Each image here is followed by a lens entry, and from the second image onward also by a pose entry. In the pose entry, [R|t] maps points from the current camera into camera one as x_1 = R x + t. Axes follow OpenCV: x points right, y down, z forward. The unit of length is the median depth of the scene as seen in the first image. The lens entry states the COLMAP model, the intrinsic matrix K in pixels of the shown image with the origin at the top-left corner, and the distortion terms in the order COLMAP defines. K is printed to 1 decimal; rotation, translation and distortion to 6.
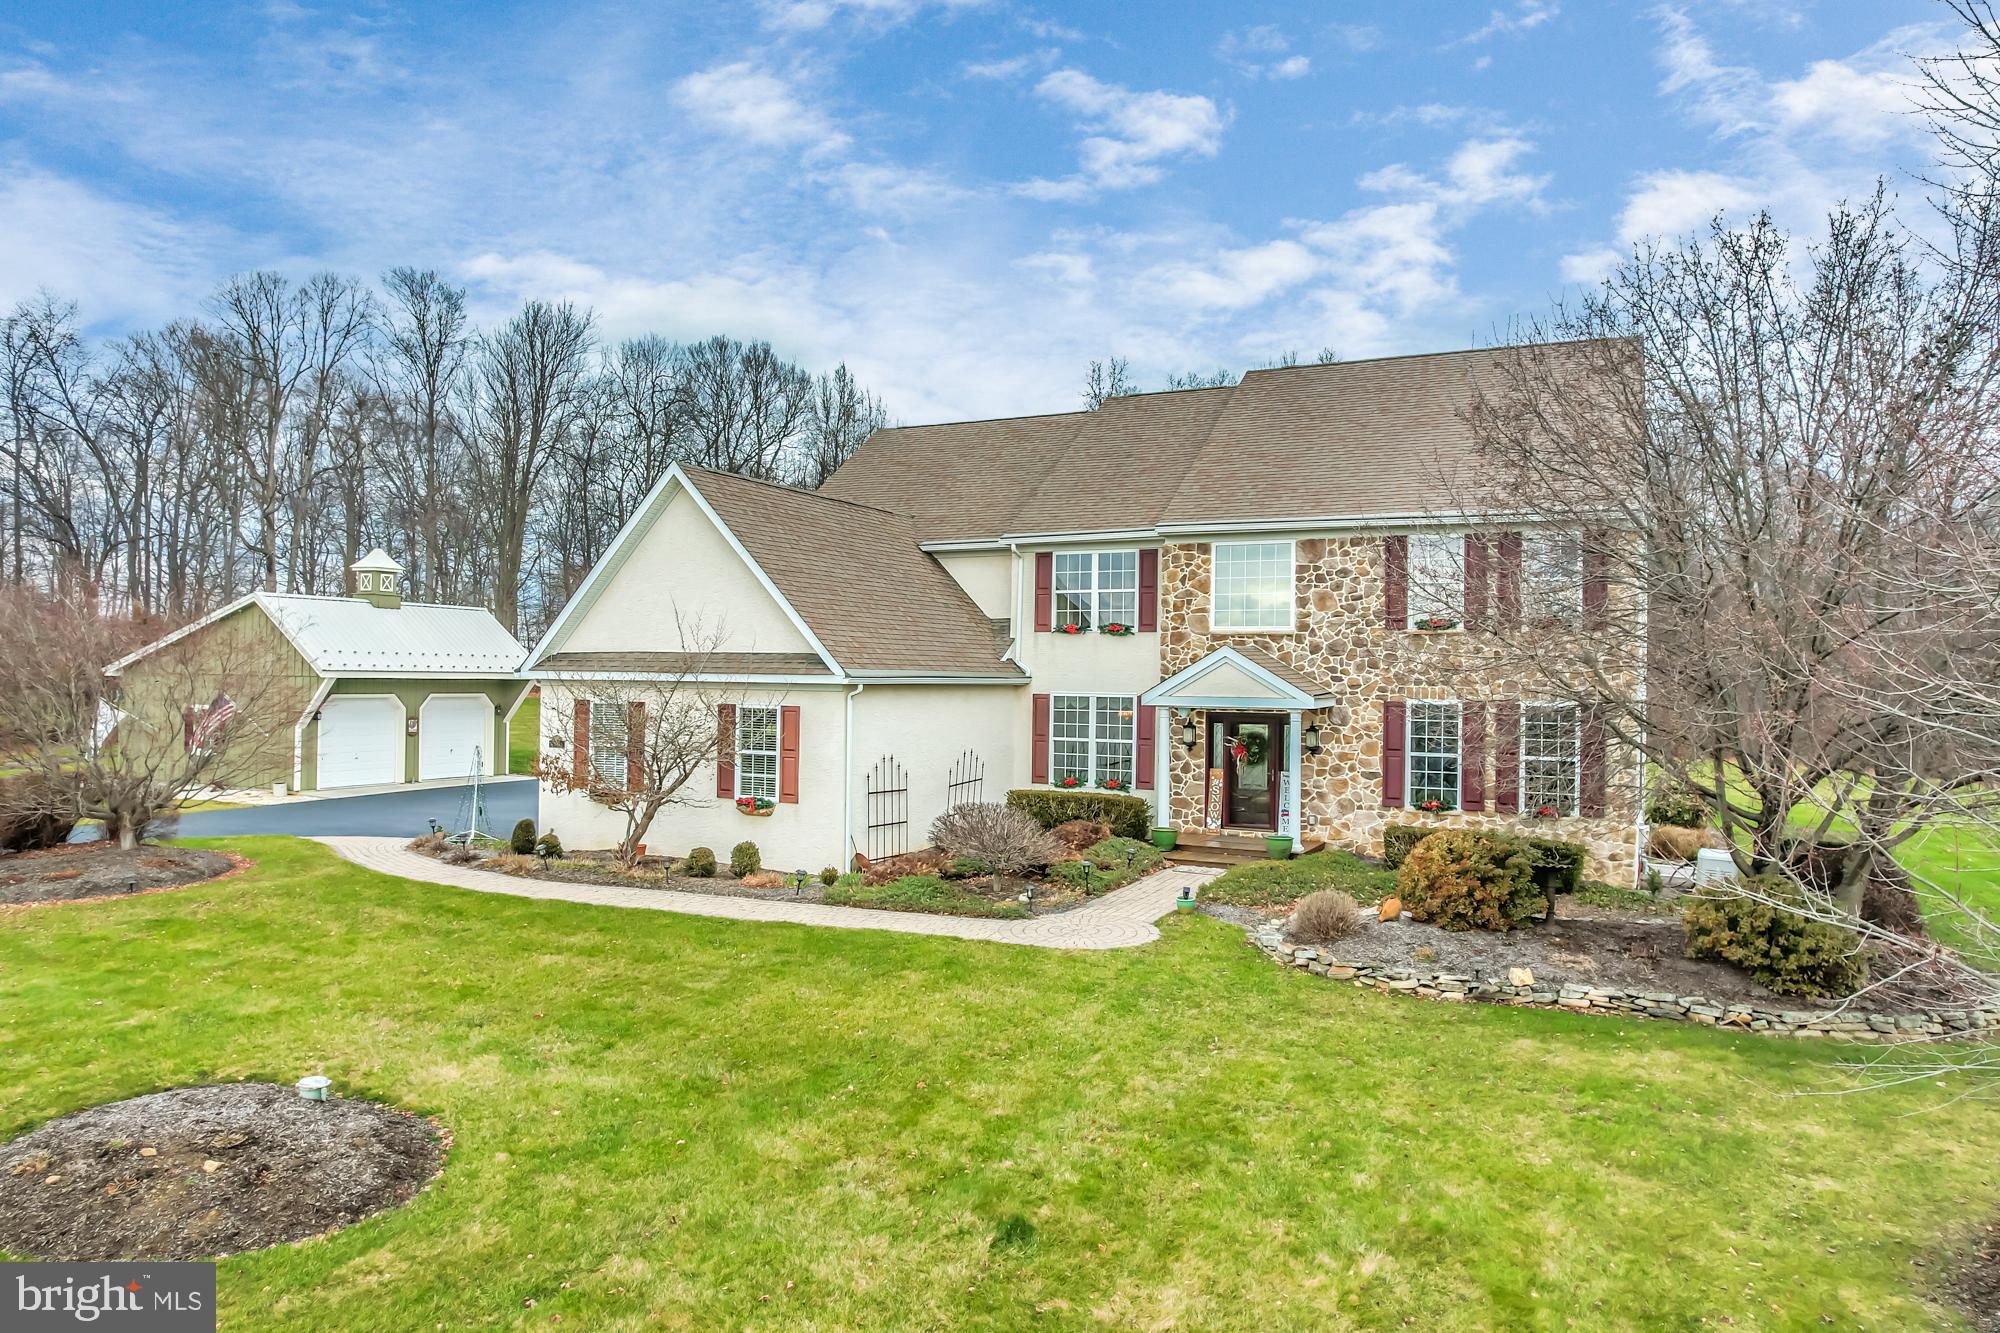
lens RADIAL K [[1310.2, 0, 993.8], [0, 1310.2, 599.3], [0, 0, 1]] dist [-0.058407, 0.030460]
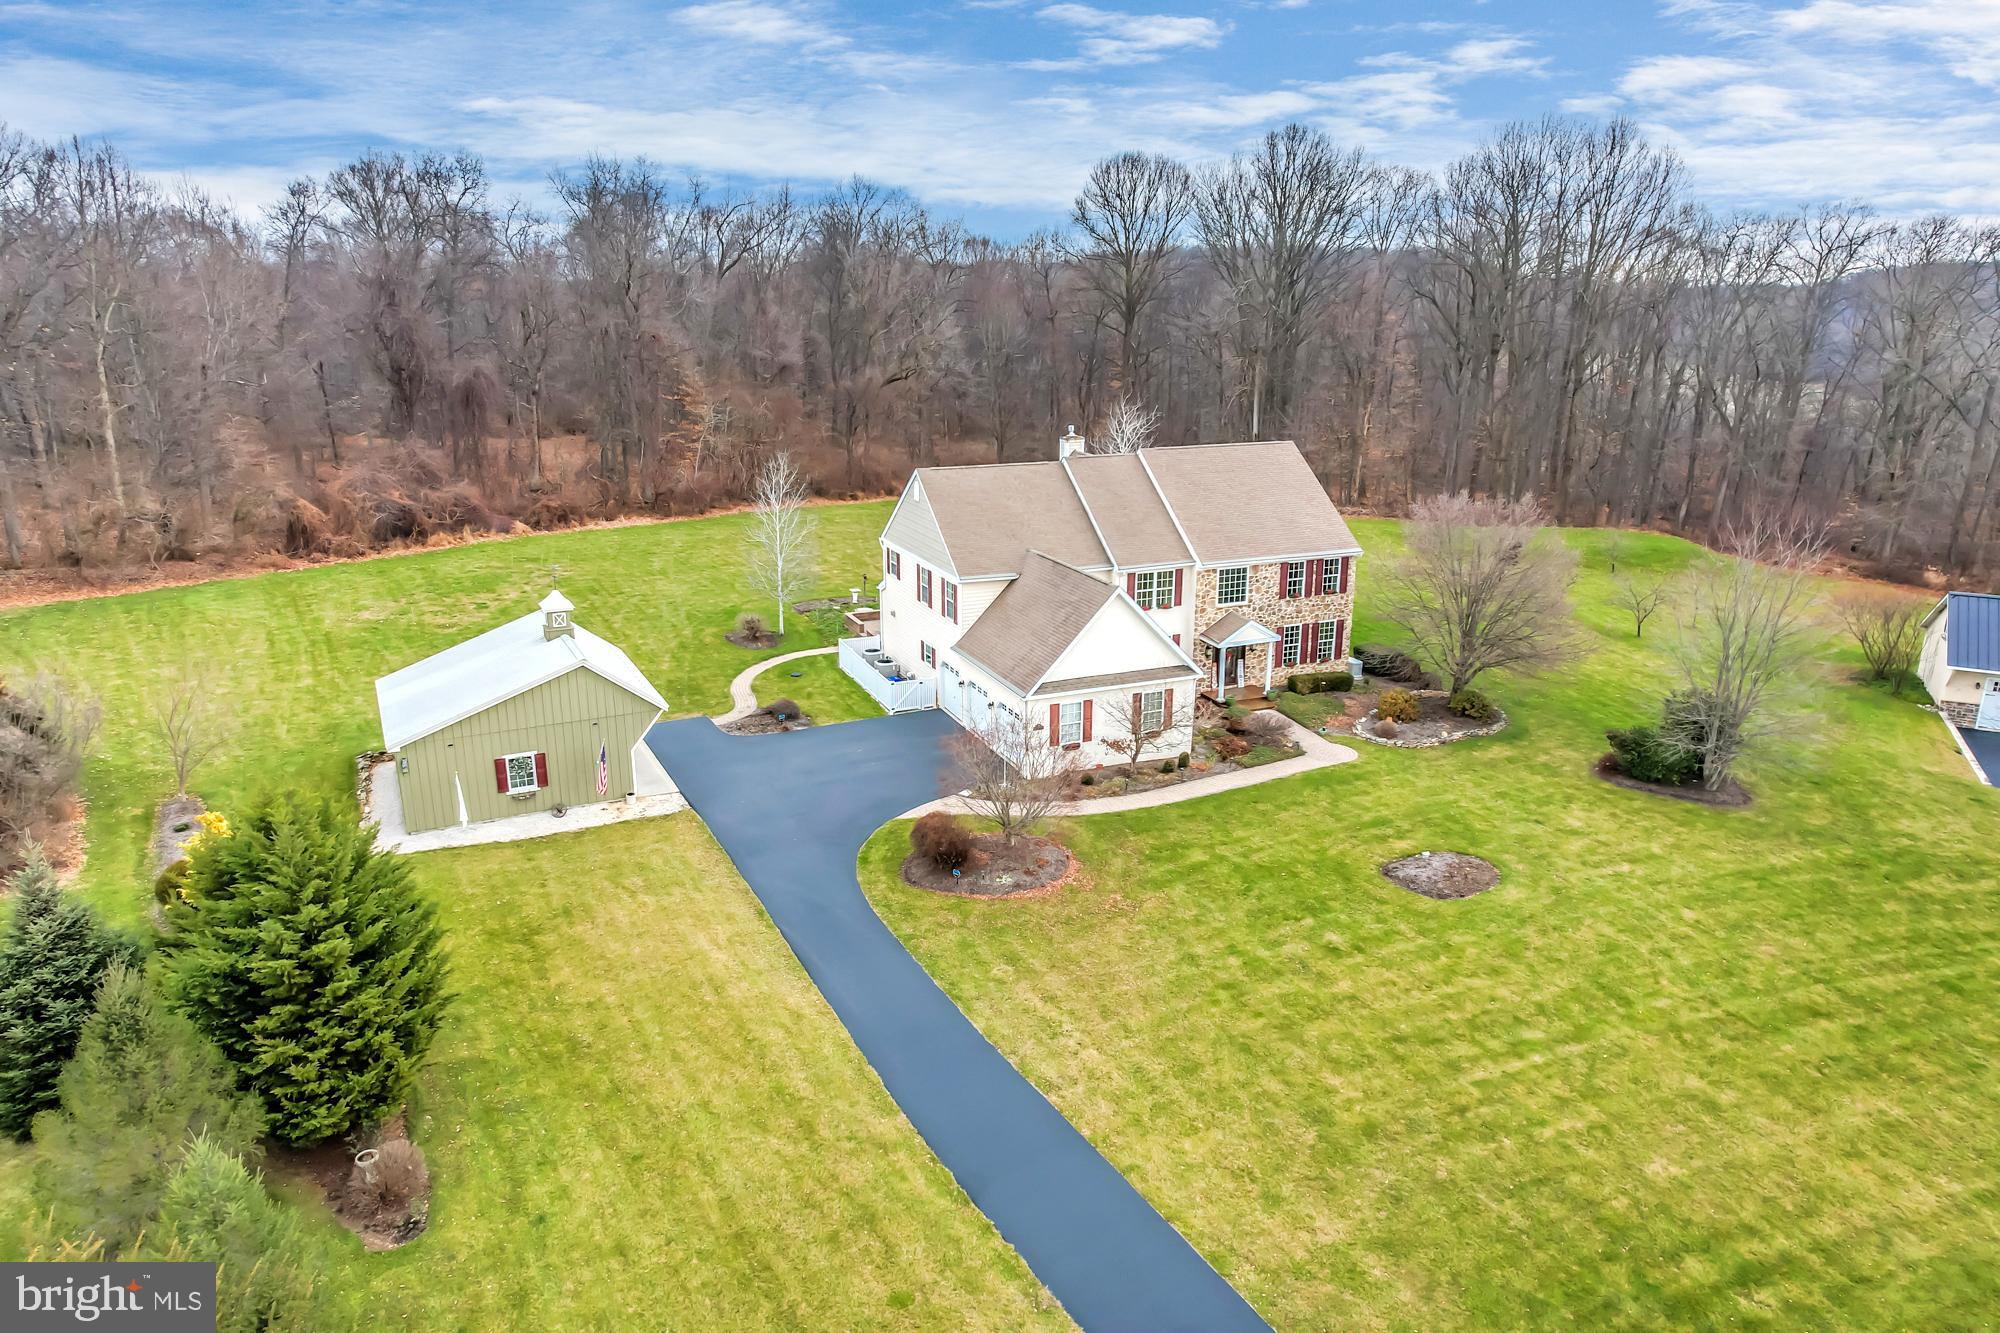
lens RADIAL K [[1312.0, 0, 1010.6], [0, 1312.0, 664.3], [0, 0, 1]] dist [-0.060677, 0.036638]
pose [[0.631714, -0.229963, 0.740307, -1.920513], [-0.035263, 0.945473, 0.323785, -0.656987], [-0.774399, -0.230645, 0.589159, -0.107997]]
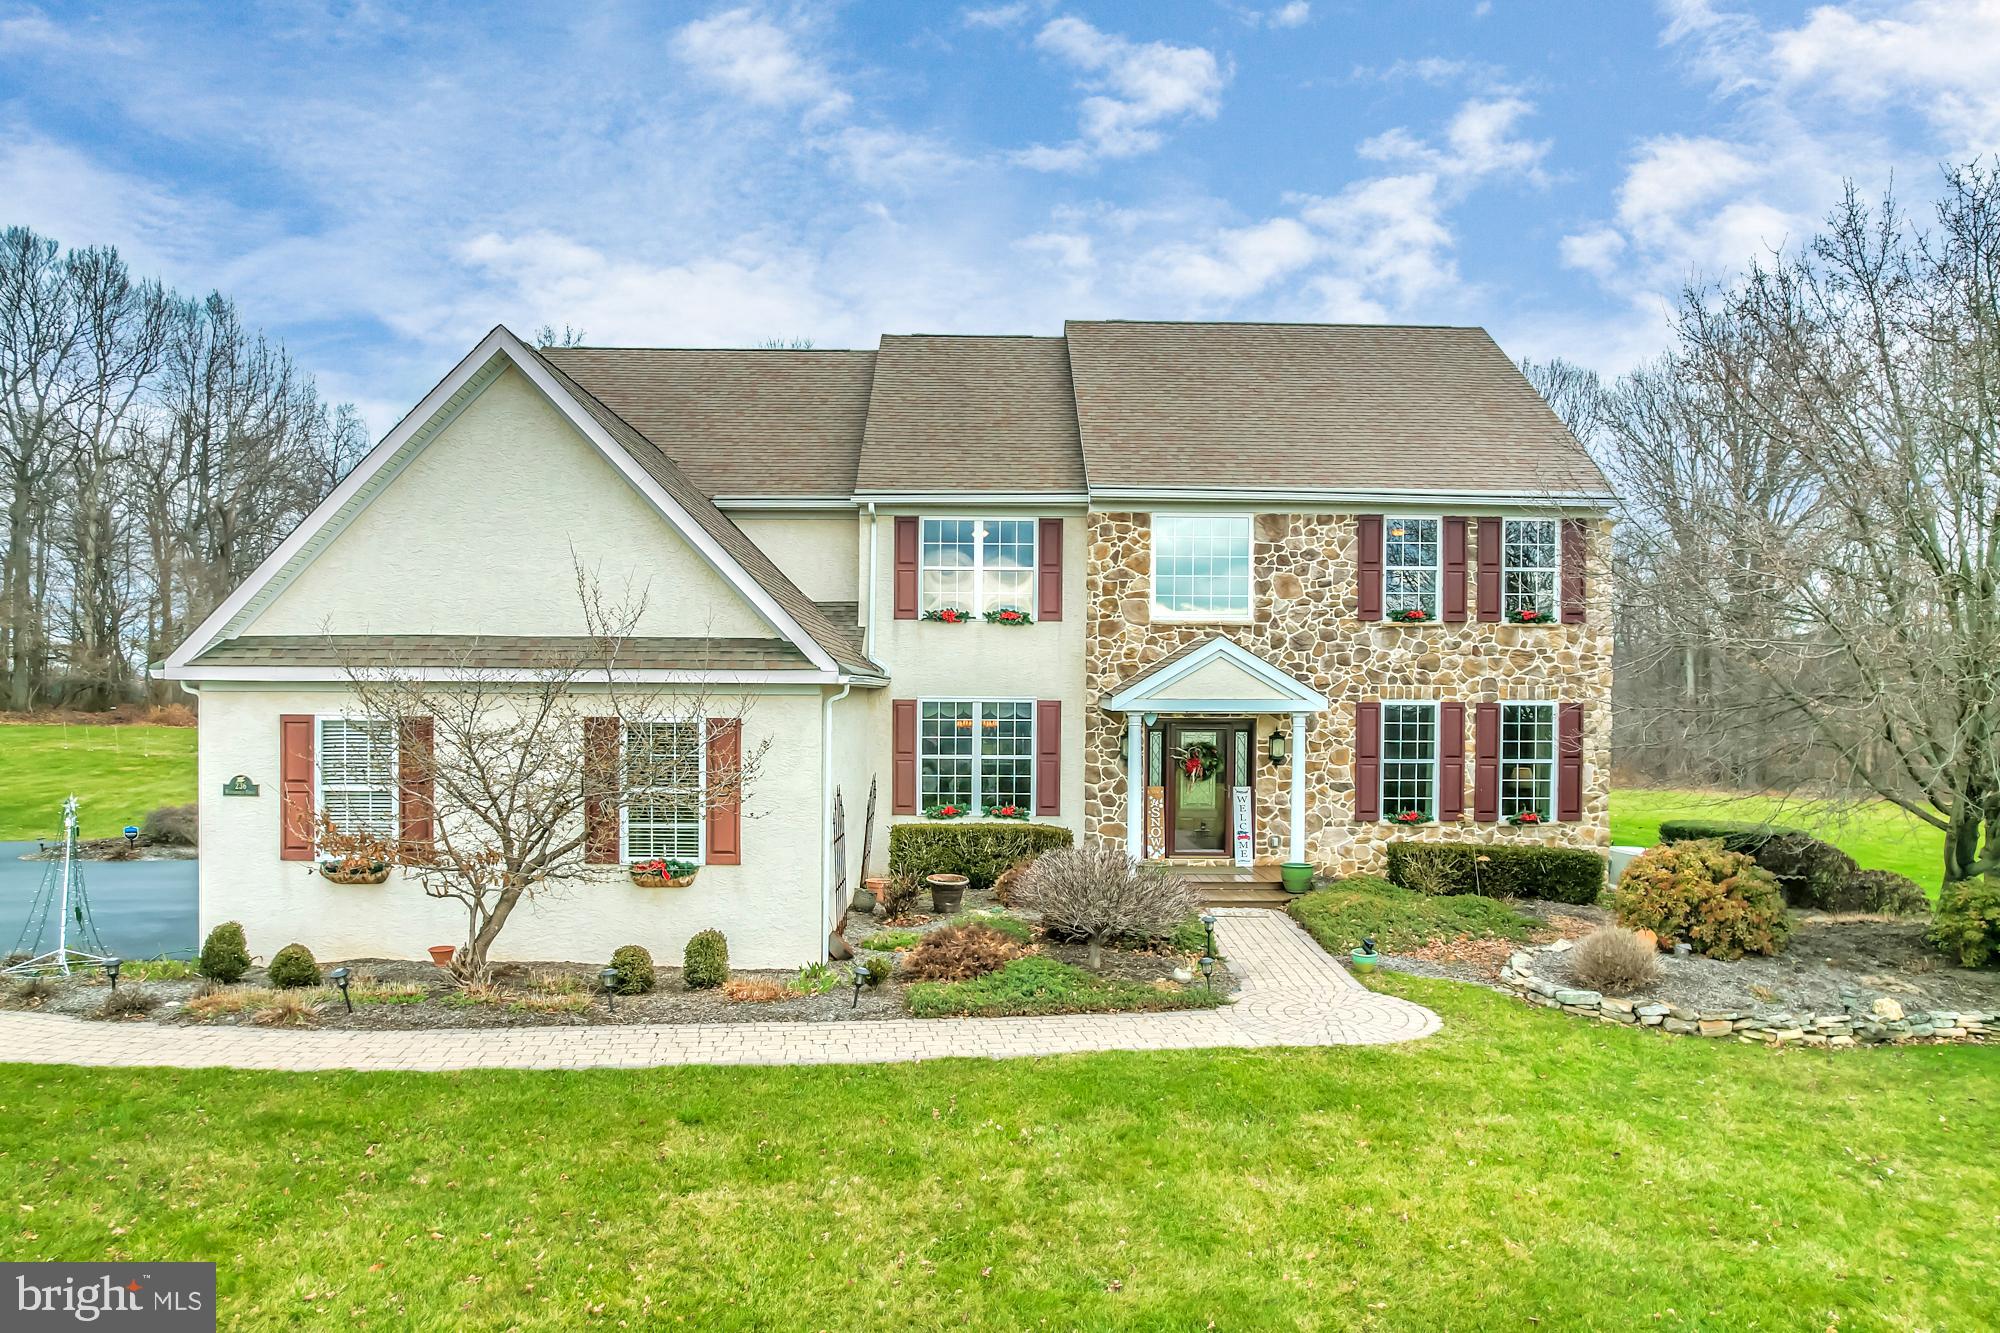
lens RADIAL K [[1328.3, 0, 1000.0], [0, 1328.3, 666.5], [0, 0, 1]] dist [-0.070307, 0.062840]
pose [[0.876121, 0.002102, 0.482086, -0.342501], [-0.022155, 0.999110, 0.035906, 0.027361], [-0.481582, -0.042139, 0.875388, 0.336563]]
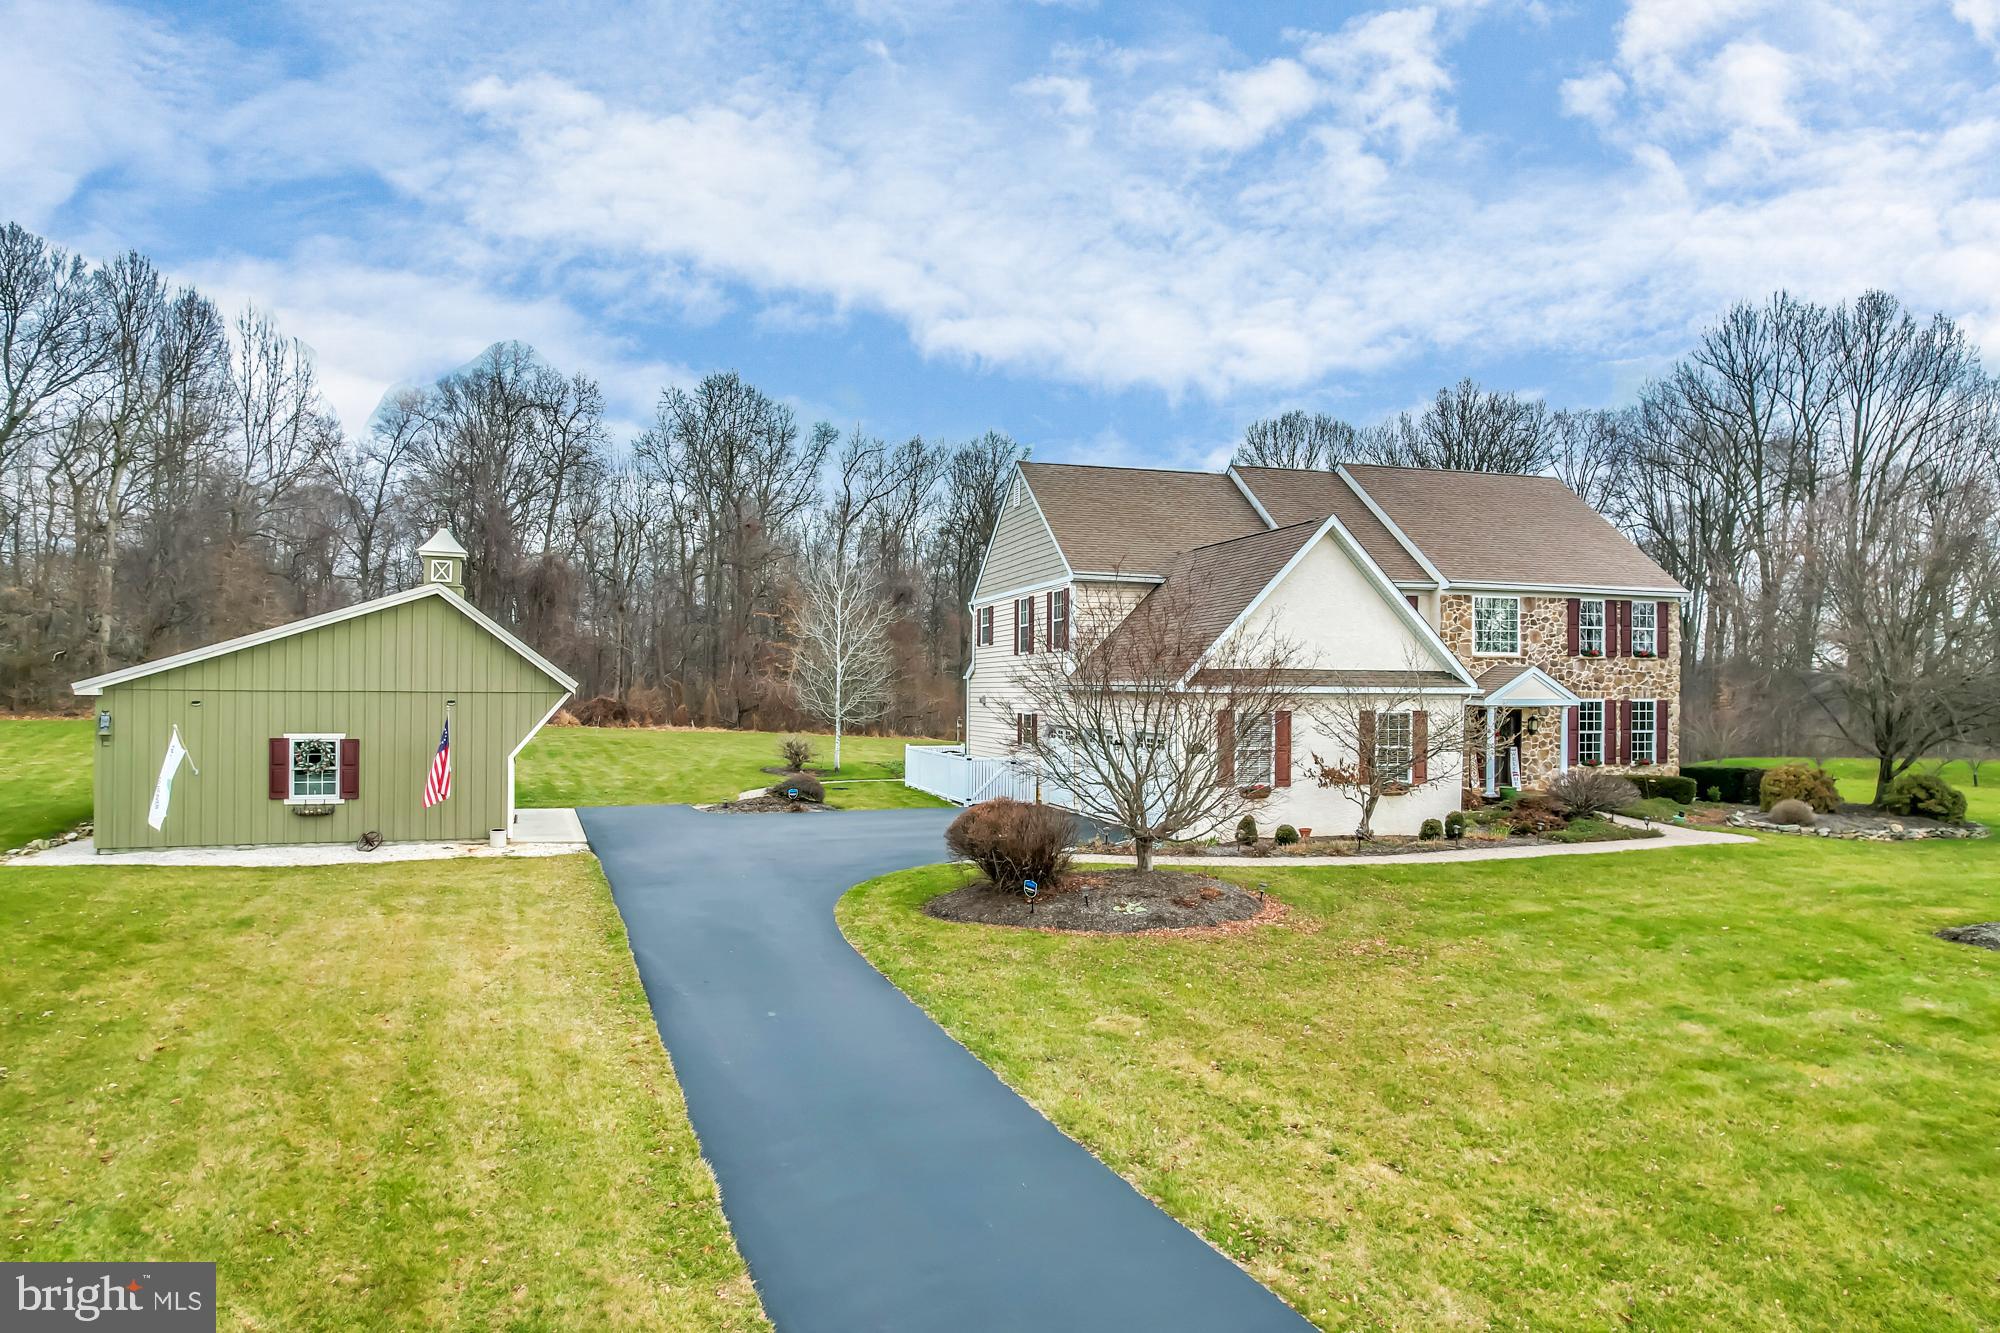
lens RADIAL K [[1312.0, 0, 1010.6], [0, 1312.0, 664.3], [0, 0, 1]] dist [-0.060677, 0.036638]
pose [[0.715801, 0.003194, 0.698297, -1.331387], [-0.037488, 0.998723, 0.033859, 0.004834], [-0.697297, -0.050414, 0.715007, 0.329826]]
